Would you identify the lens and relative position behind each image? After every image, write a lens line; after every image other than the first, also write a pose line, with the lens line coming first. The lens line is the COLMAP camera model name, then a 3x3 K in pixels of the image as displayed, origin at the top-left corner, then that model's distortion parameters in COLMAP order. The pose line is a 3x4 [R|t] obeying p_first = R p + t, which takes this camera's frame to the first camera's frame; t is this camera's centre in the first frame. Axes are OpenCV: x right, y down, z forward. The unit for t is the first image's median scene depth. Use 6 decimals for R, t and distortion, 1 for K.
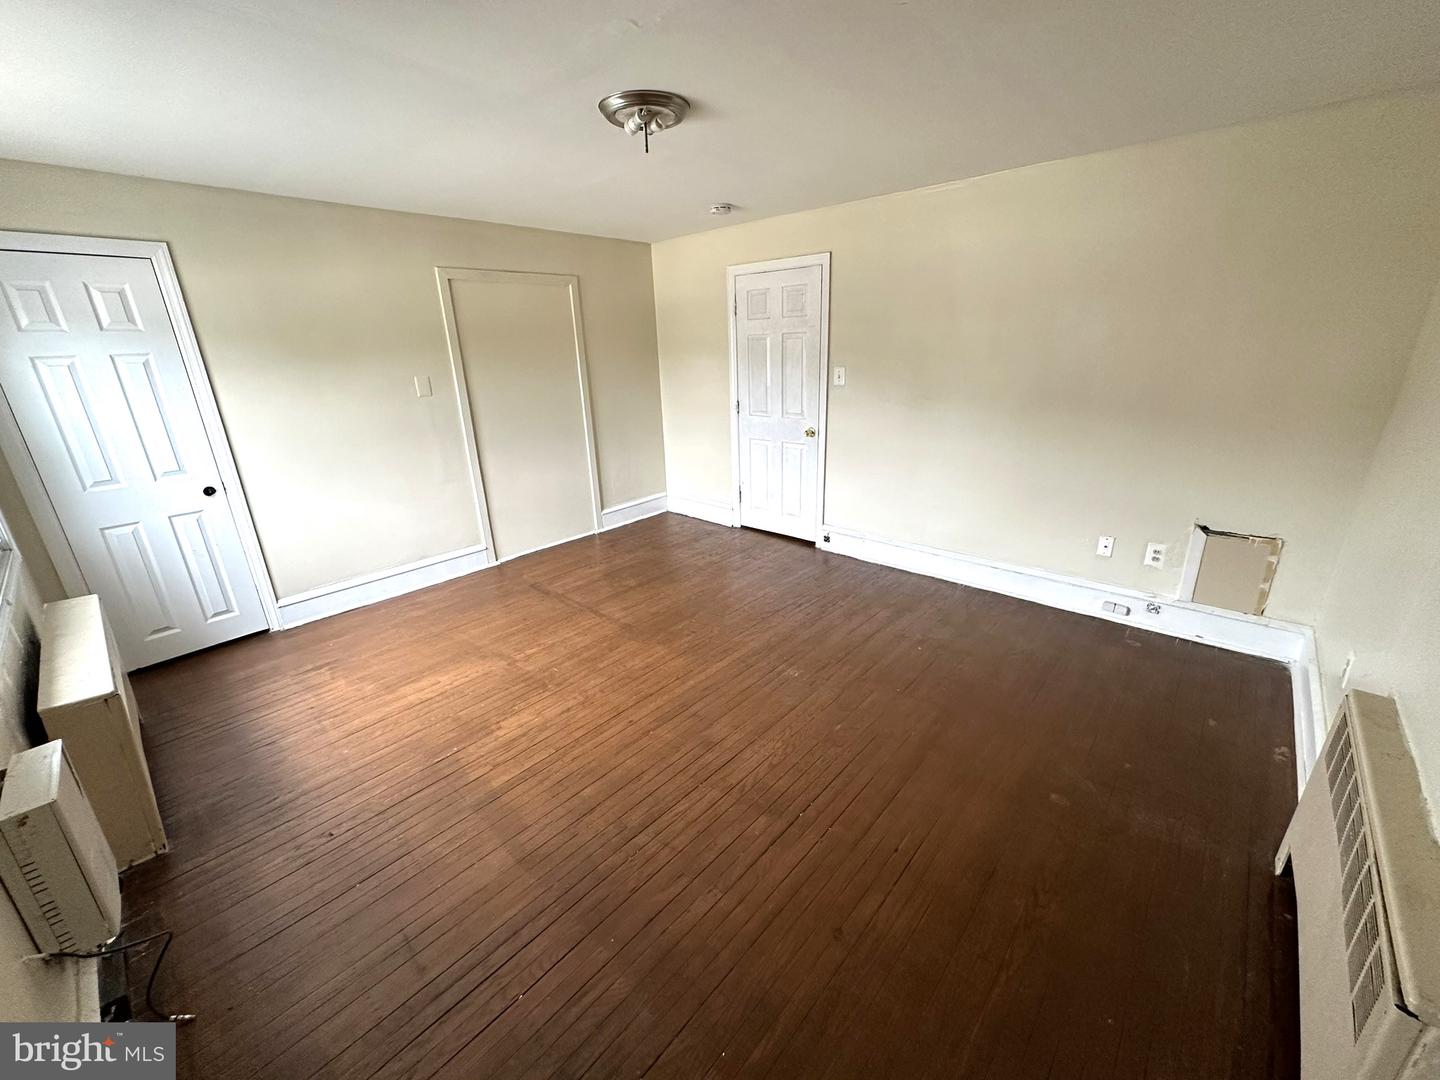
lens RADIAL K [[574.1, 0, 718.4], [0, 574.1, 539.2], [0, 0, 1]] dist [-0.001161, -0.000104]
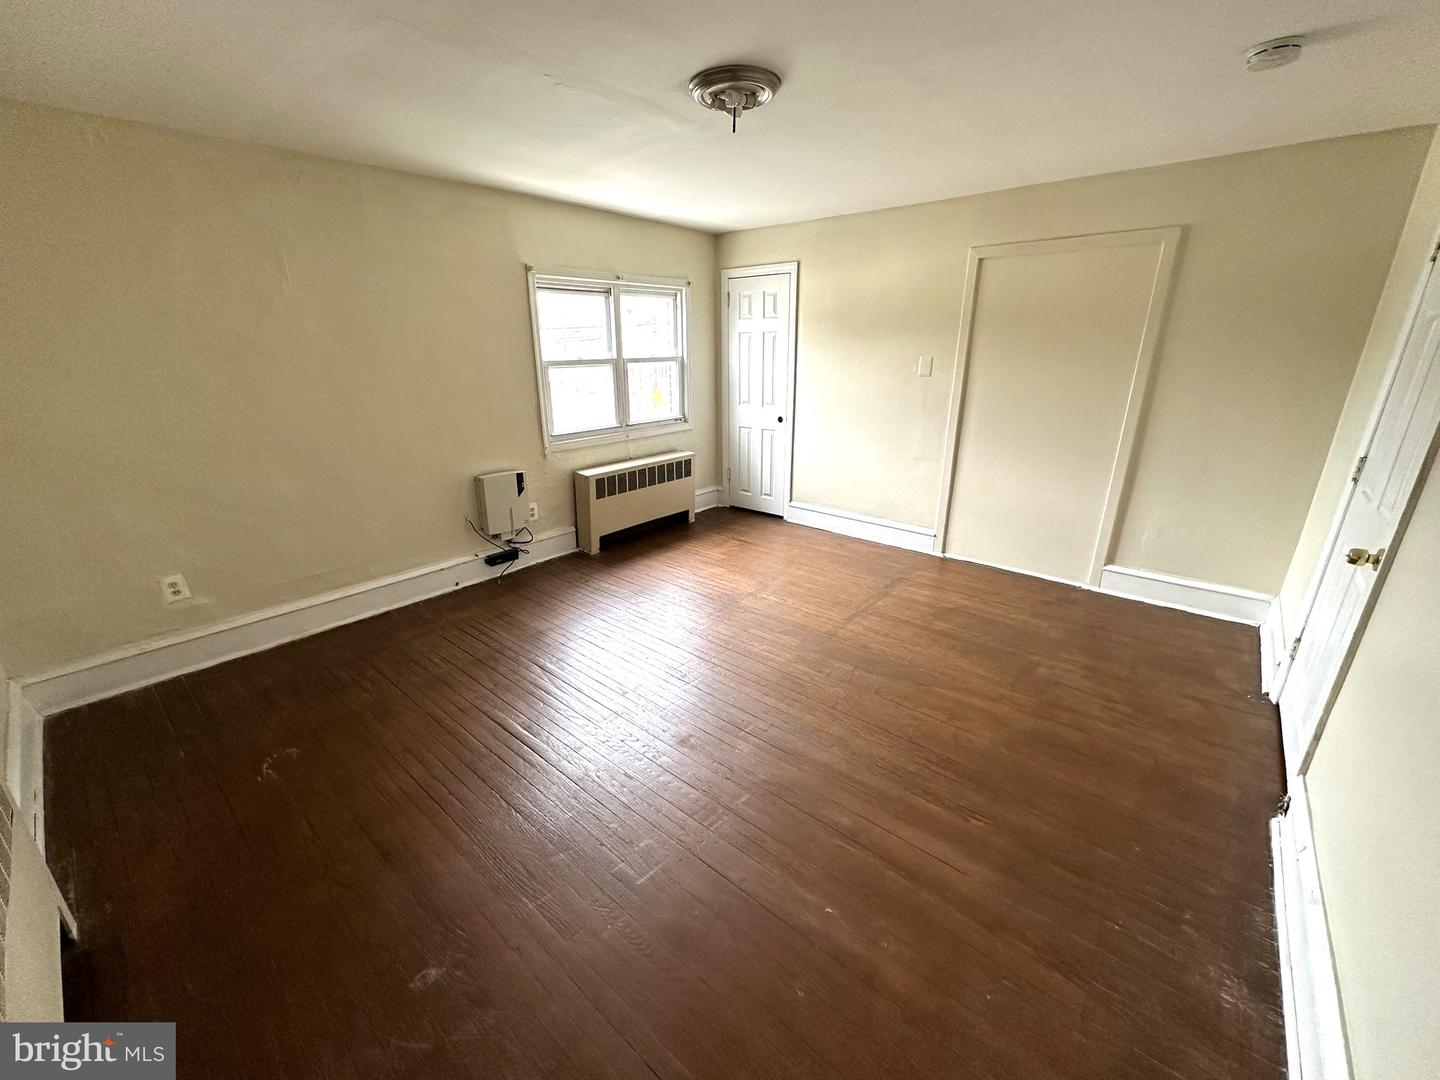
lens RADIAL K [[574.3, 0, 719.9], [0, 574.3, 538.3], [0, 0, 1]] dist [-0.001602, 0.000271]
pose [[0.029632, 0.351868, -0.935580, 0.584147], [-0.321245, 0.889688, 0.324434, -0.207772], [0.946532, 0.290937, 0.139399, 0.587147]]
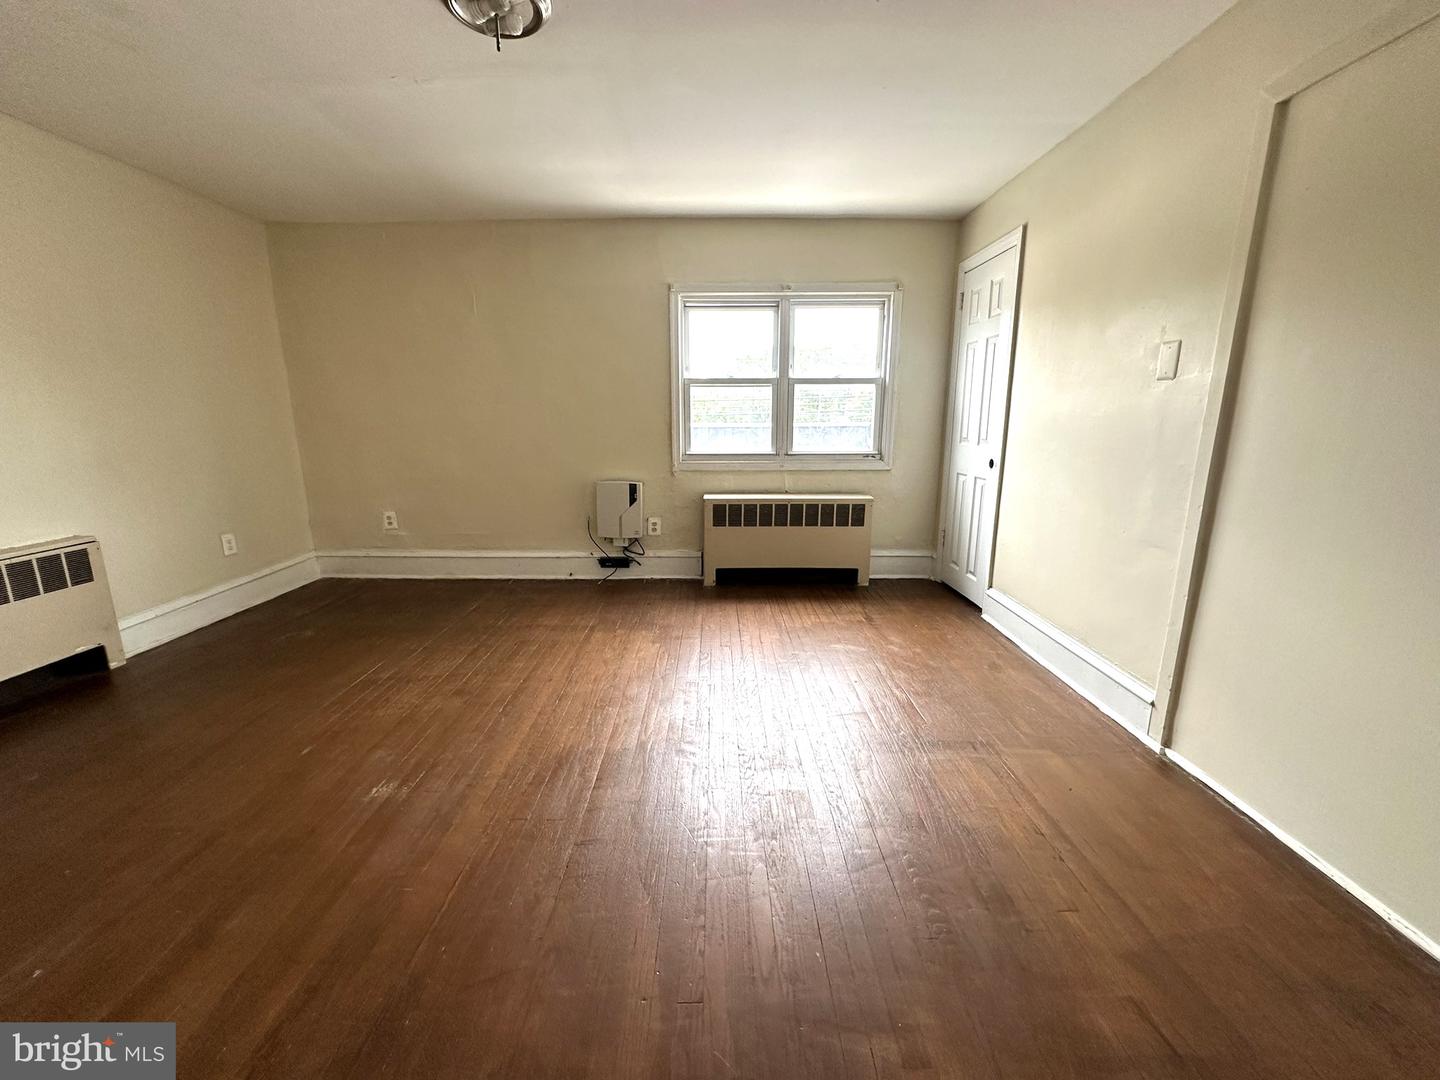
lens RADIAL K [[574.1, 0, 718.4], [0, 574.1, 539.2], [0, 0, 1]] dist [-0.001161, -0.000104]
pose [[-0.738535, 0.174170, -0.651331, 0.166765], [-0.196264, 0.868682, 0.454832, -0.284011], [0.645017, 0.463742, -0.607368, 1.136600]]
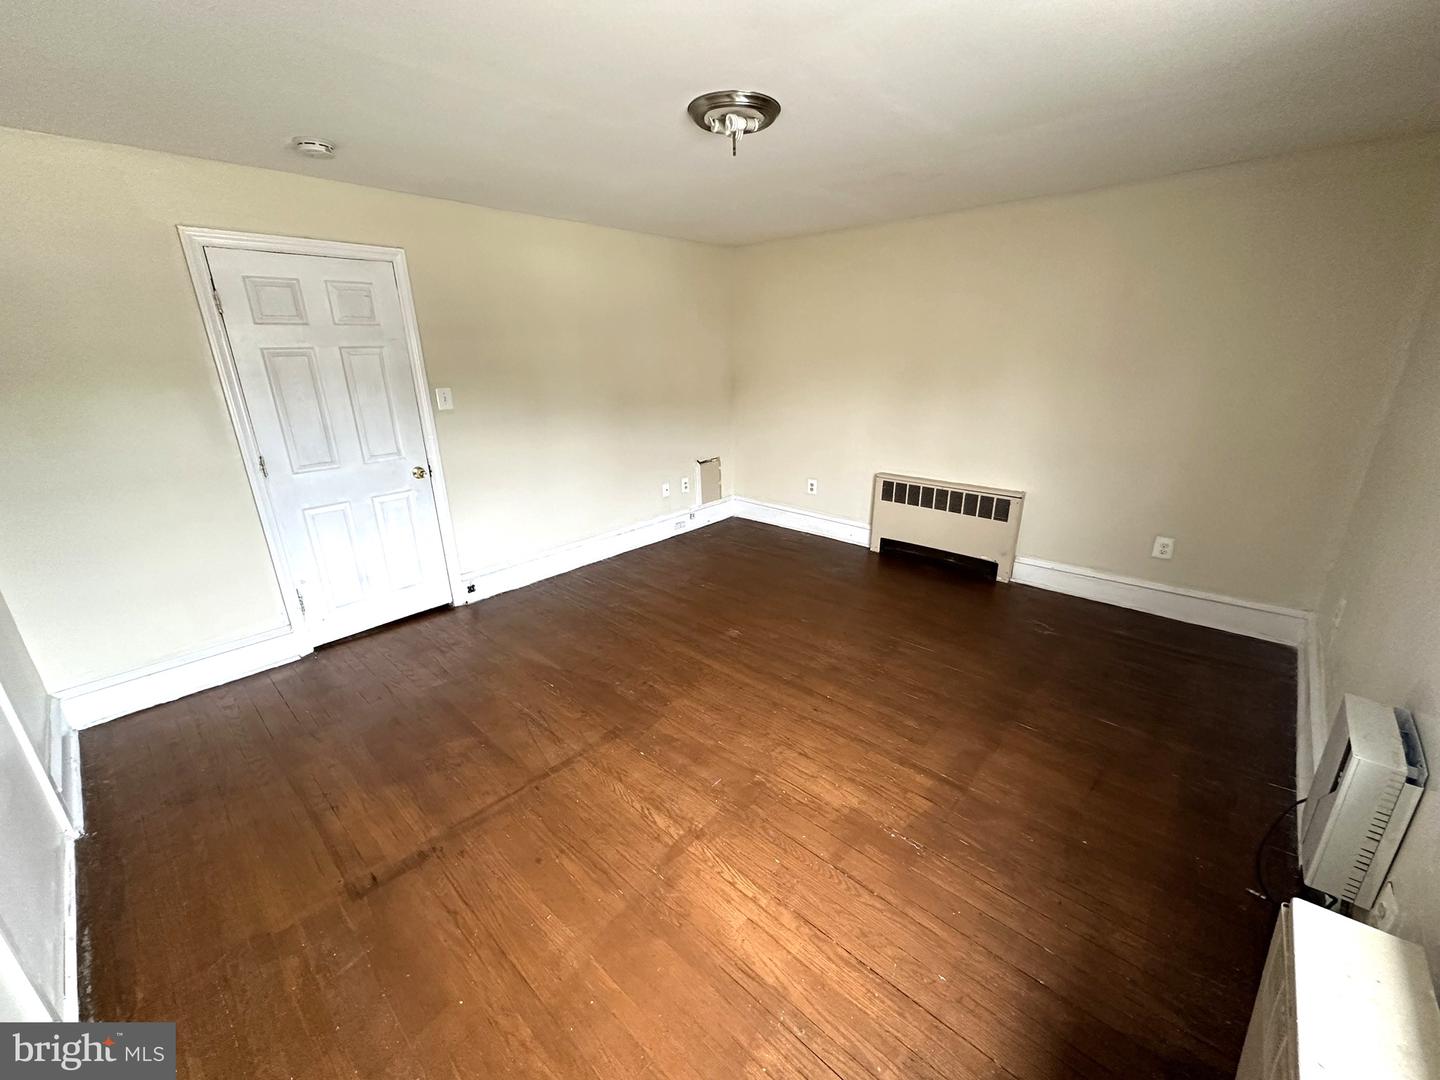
lens RADIAL K [[574.1, 0, 718.4], [0, 574.1, 539.2], [0, 0, 1]] dist [-0.001161, -0.000104]
pose [[0.000161, -0.288820, 0.957383, -0.708188], [0.341218, 0.899941, 0.271434, -0.202300], [-0.939984, 0.326633, 0.098695, 0.643613]]
